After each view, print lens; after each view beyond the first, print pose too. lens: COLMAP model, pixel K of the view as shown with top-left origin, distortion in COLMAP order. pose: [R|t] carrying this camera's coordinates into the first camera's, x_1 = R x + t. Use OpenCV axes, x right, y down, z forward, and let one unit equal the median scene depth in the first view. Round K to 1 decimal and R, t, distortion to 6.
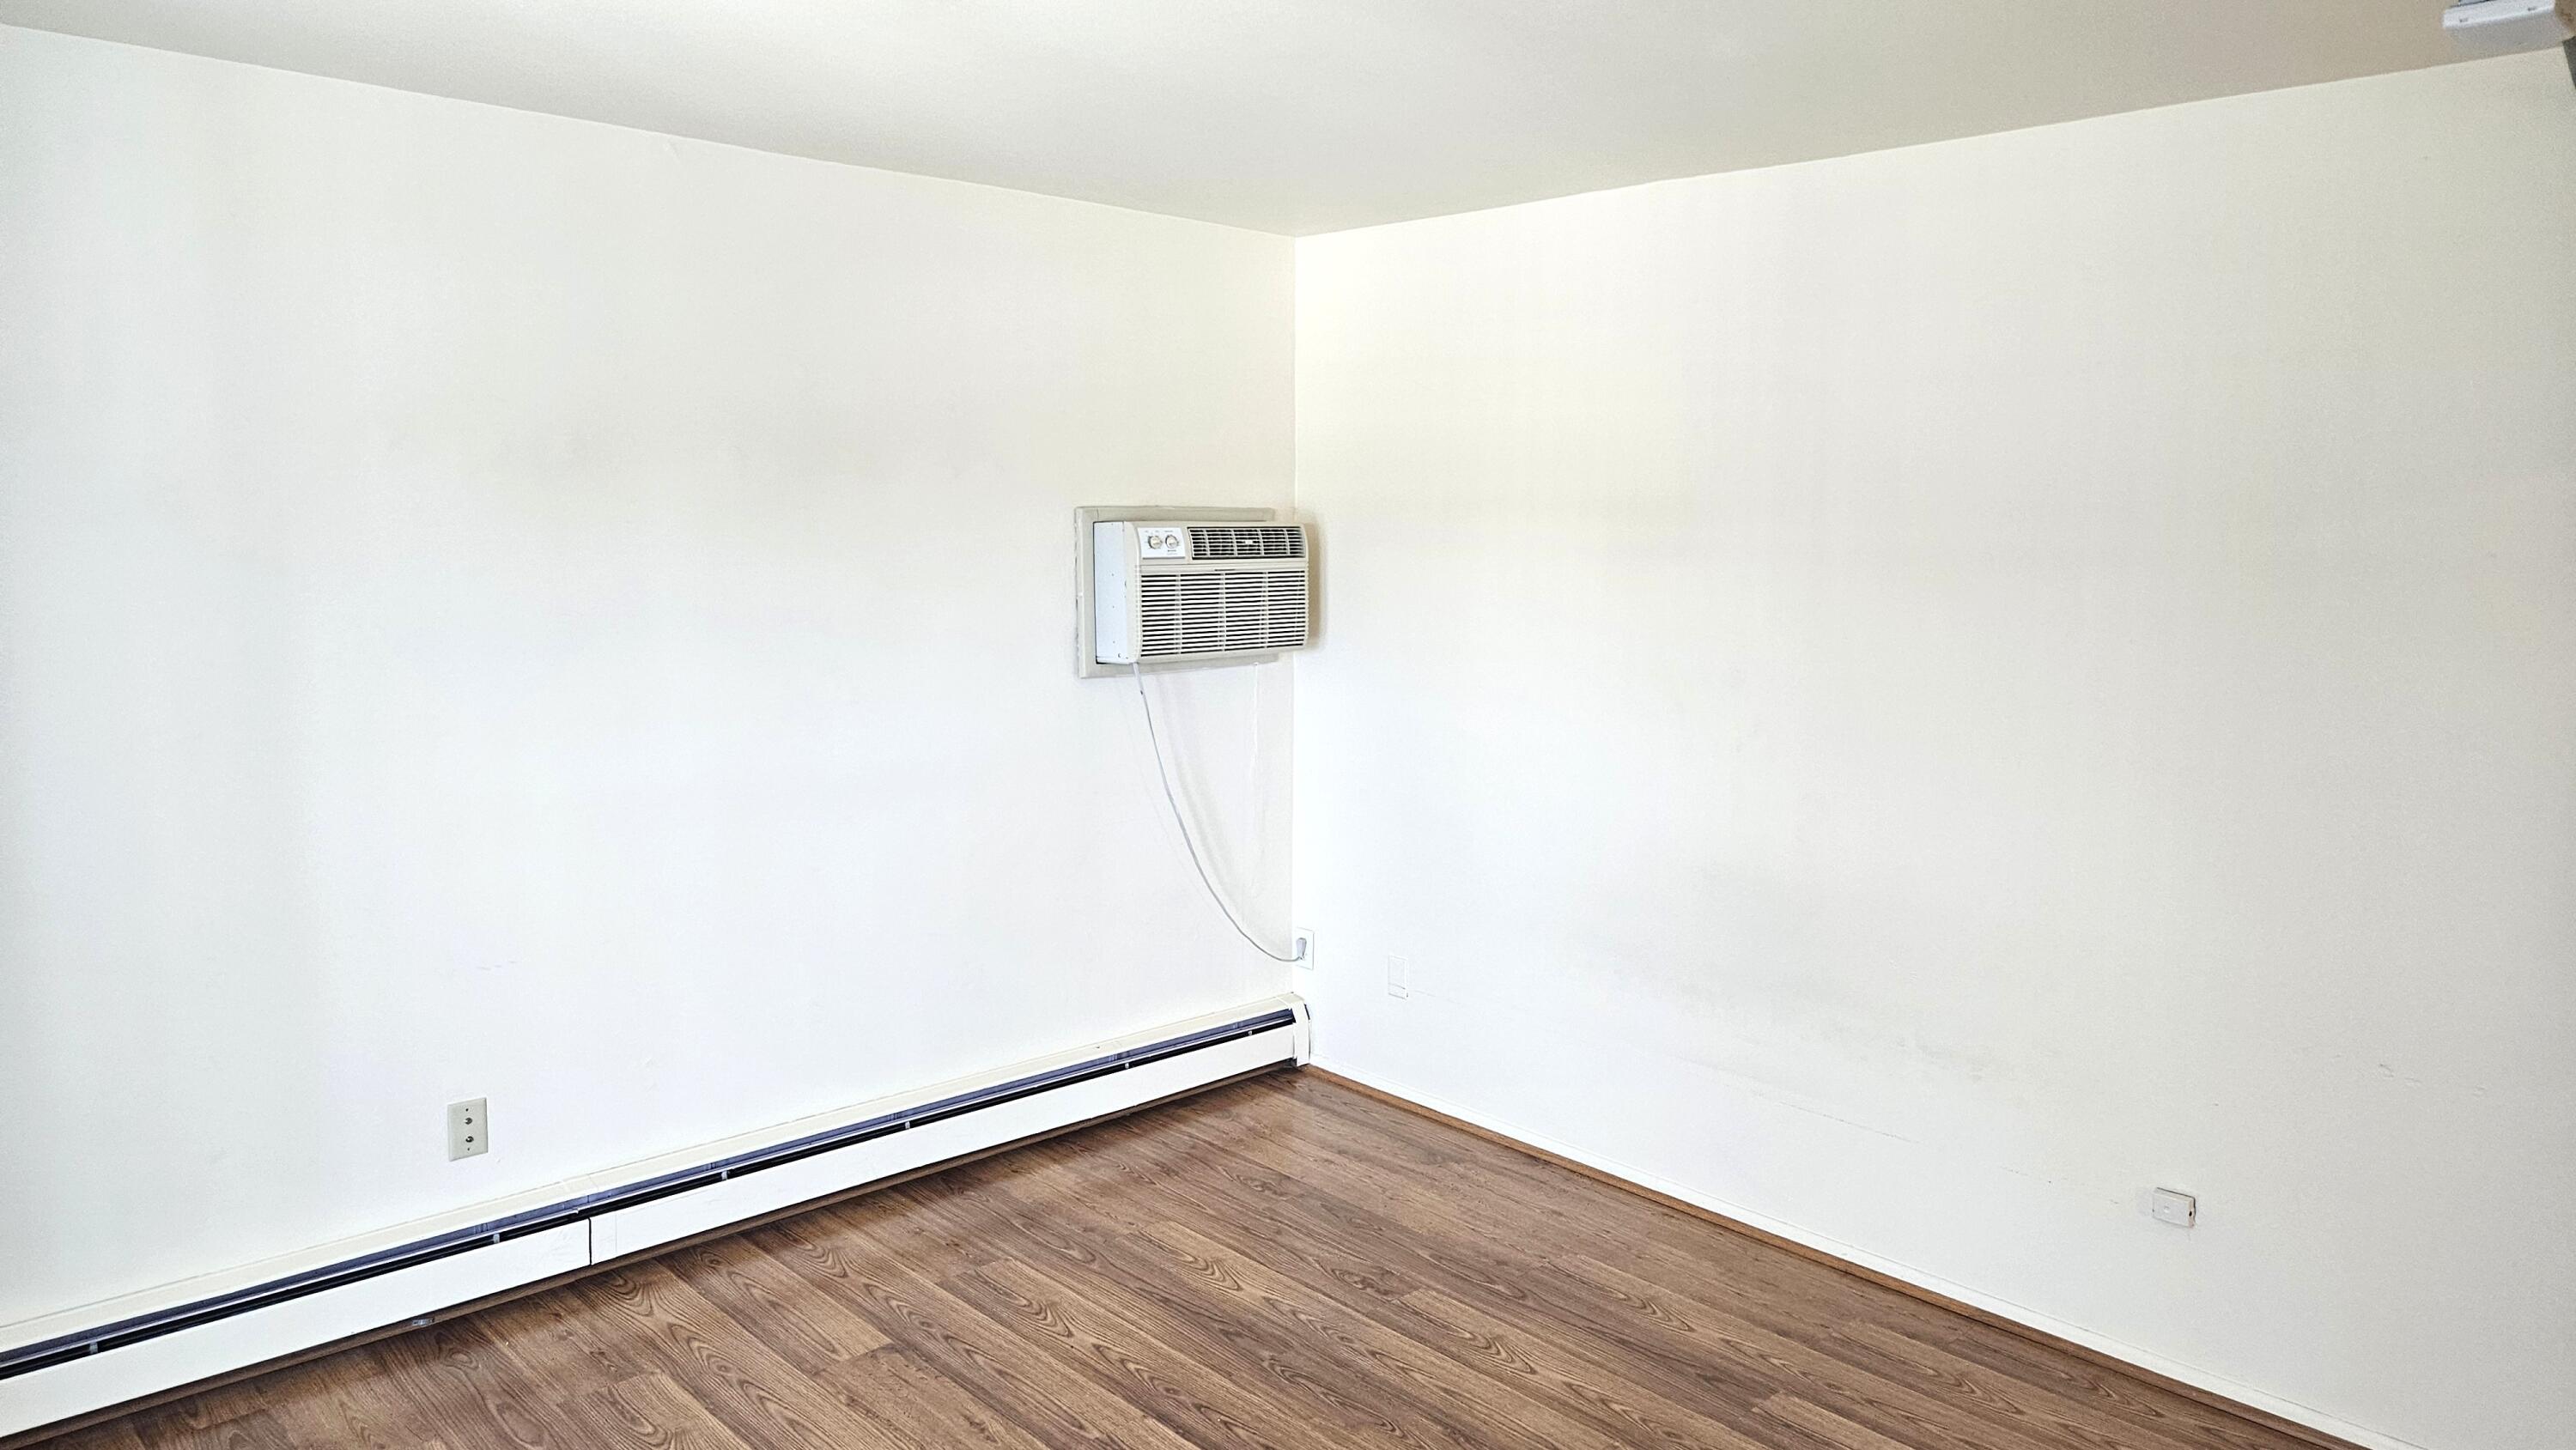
lens RADIAL K [[1696.6, 0, 1316.6], [0, 1696.6, 738.6], [0, 0, 1]] dist [0.058008, -0.062540]
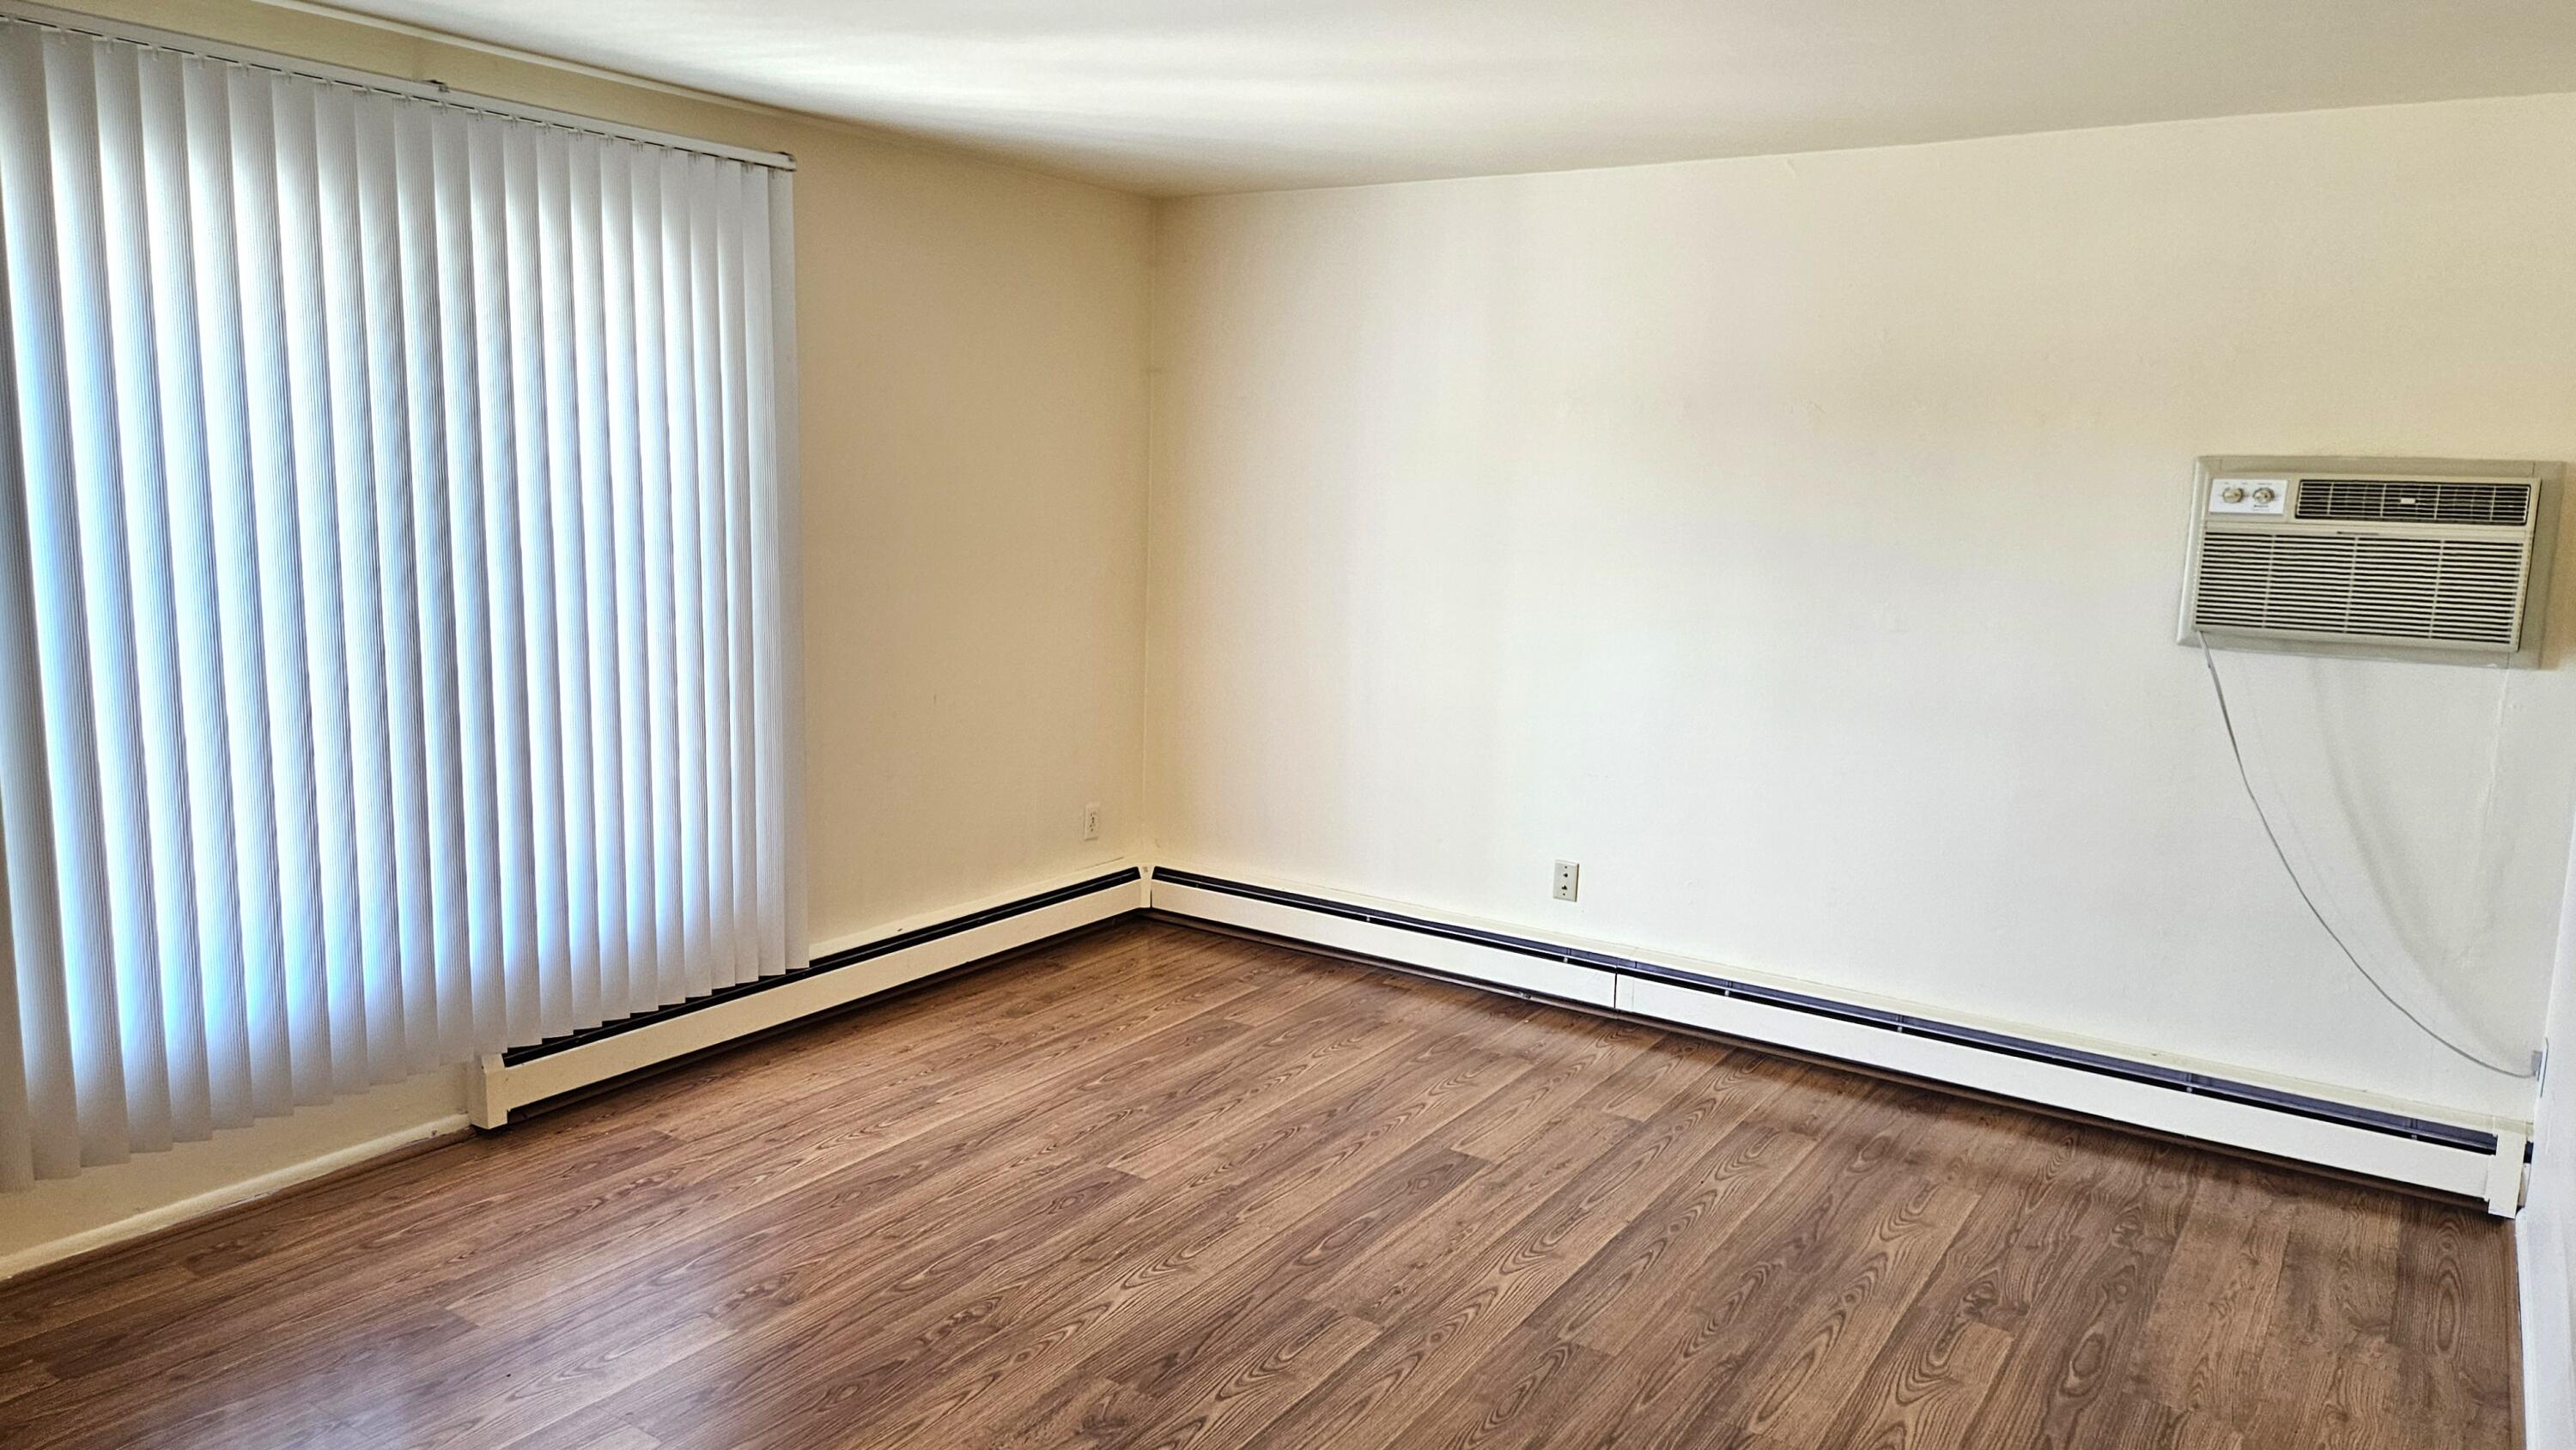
lens RADIAL K [[1752.6, 0, 1288.0], [0, 1752.6, 725.0], [0, 0, 1]] dist [0.057507, -0.002344]
pose [[0.220670, 0.144852, -0.964532, 0.699780], [-0.159951, 0.980897, 0.110715, -0.023126], [0.962144, 0.129846, 0.239624, 0.325153]]
